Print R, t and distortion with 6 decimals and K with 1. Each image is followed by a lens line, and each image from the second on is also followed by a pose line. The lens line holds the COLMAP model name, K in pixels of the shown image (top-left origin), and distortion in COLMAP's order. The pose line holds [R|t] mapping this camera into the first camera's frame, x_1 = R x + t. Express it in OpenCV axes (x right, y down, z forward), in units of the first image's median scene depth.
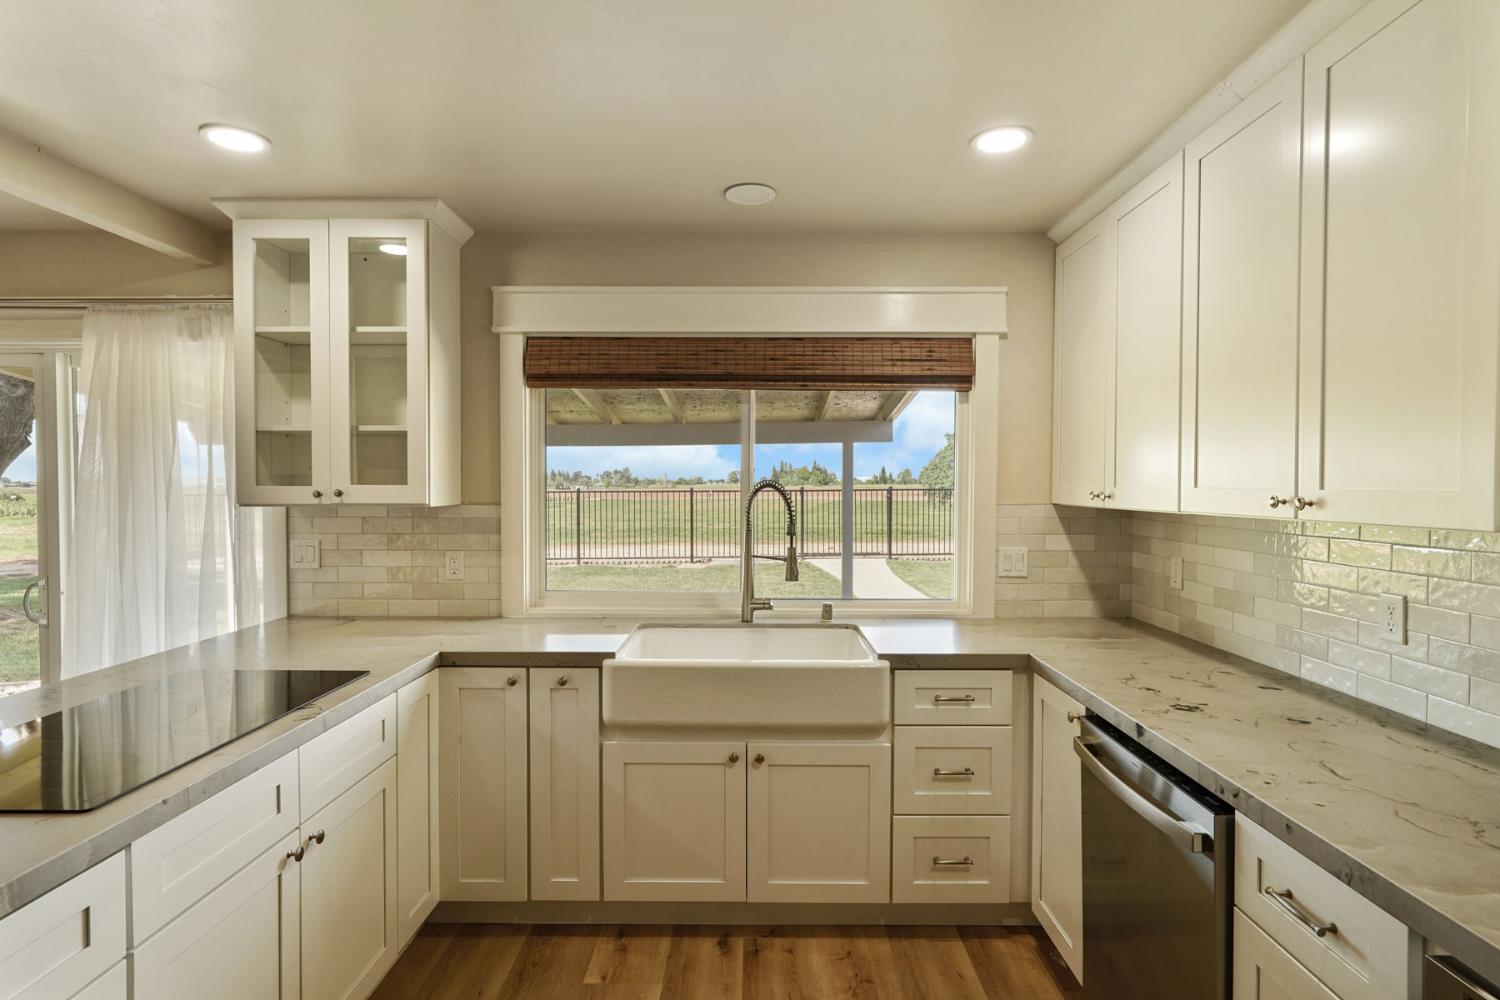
lens RADIAL K [[784.0, 0, 754.7], [0, 784.0, 500.8], [0, 0, 1]] dist [-0.005808, 0.004738]
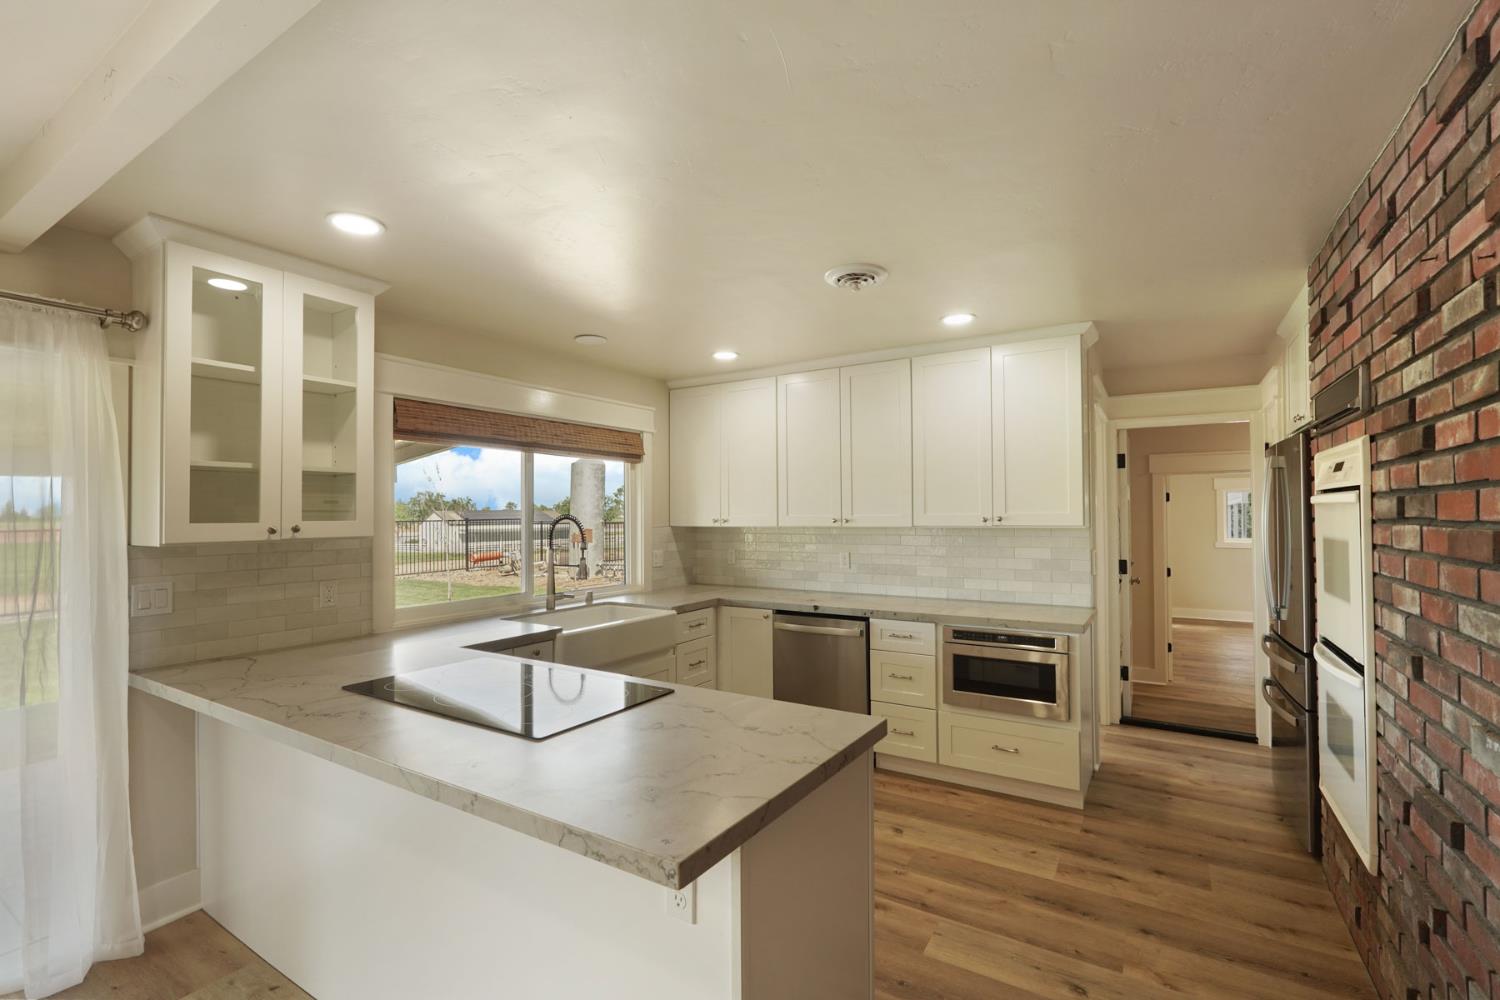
lens RADIAL K [[668.8, 0, 753.1], [0, 668.8, 499.4], [0, 0, 1]] dist [-0.001408, 0.002498]
pose [[0.522044, 0.011829, 0.852836, -0.928541], [0.030144, 0.999023, -0.032309, -0.002106], [-0.852386, 0.042574, 0.521178, -0.002876]]
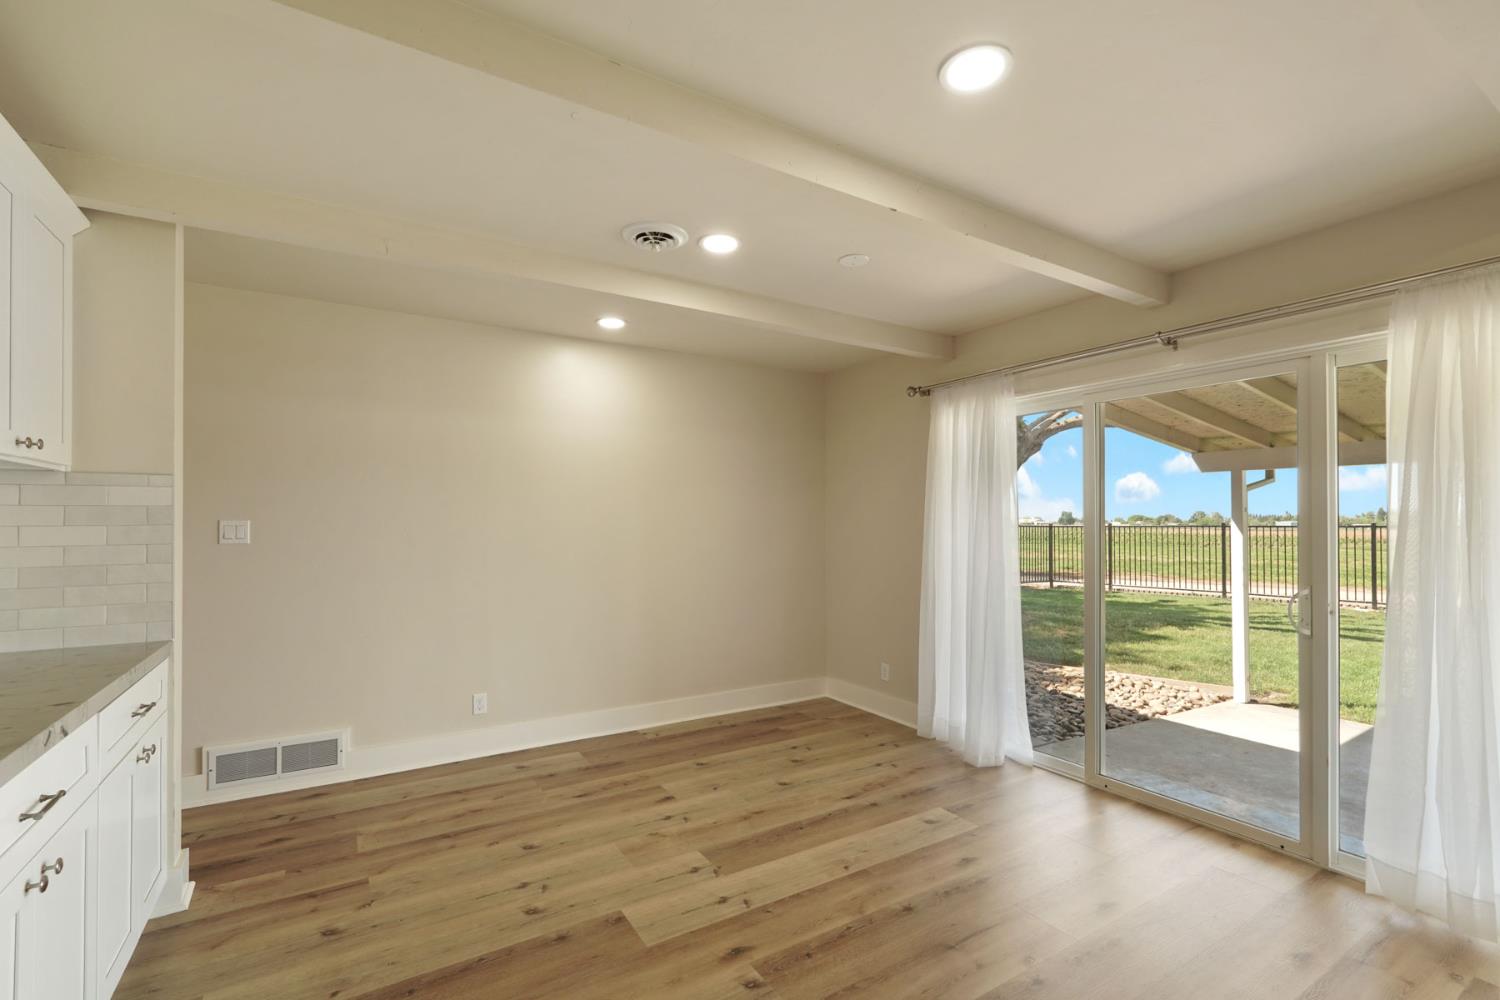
lens RADIAL K [[668.8, 0, 756.4], [0, 668.8, 523.2], [0, 0, 1]] dist [-0.001408, 0.002498]
pose [[0.538216, 0.002353, -0.842804, 0.297224], [-0.019764, 0.999756, -0.009830, 0.003683], [0.842575, 0.021948, 0.538131, -0.015599]]
